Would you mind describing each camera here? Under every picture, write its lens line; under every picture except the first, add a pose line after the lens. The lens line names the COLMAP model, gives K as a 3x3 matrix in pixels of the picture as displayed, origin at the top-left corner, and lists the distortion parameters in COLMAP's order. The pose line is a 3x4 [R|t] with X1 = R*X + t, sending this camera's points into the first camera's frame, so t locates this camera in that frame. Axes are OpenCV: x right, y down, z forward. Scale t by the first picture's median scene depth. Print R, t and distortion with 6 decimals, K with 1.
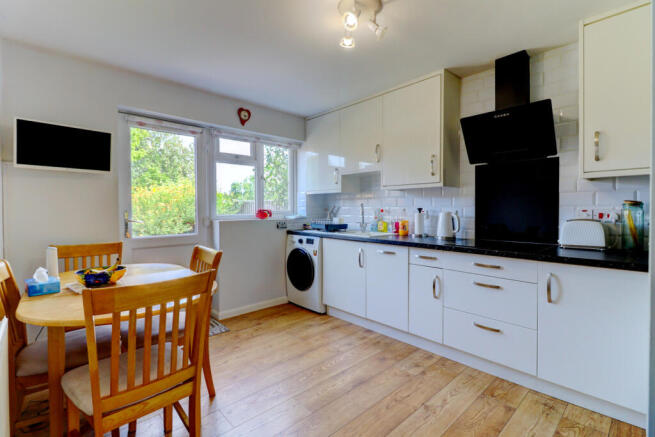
lens RADIAL K [[303.4, 0, 328.0], [0, 303.4, 211.7], [0, 0, 1]] dist [-0.001386, -0.001086]
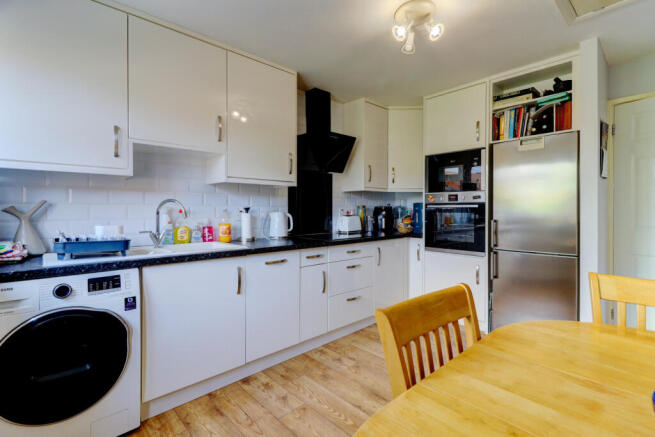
lens RADIAL K [[303.4, 0, 328.0], [0, 303.4, 211.7], [0, 0, 1]] dist [-0.001386, -0.001086]
pose [[-0.004107, -0.005328, 0.999977, -0.632860], [0.013348, 0.999896, 0.005383, -0.001840], [-0.999902, 0.013370, -0.004035, 0.888175]]
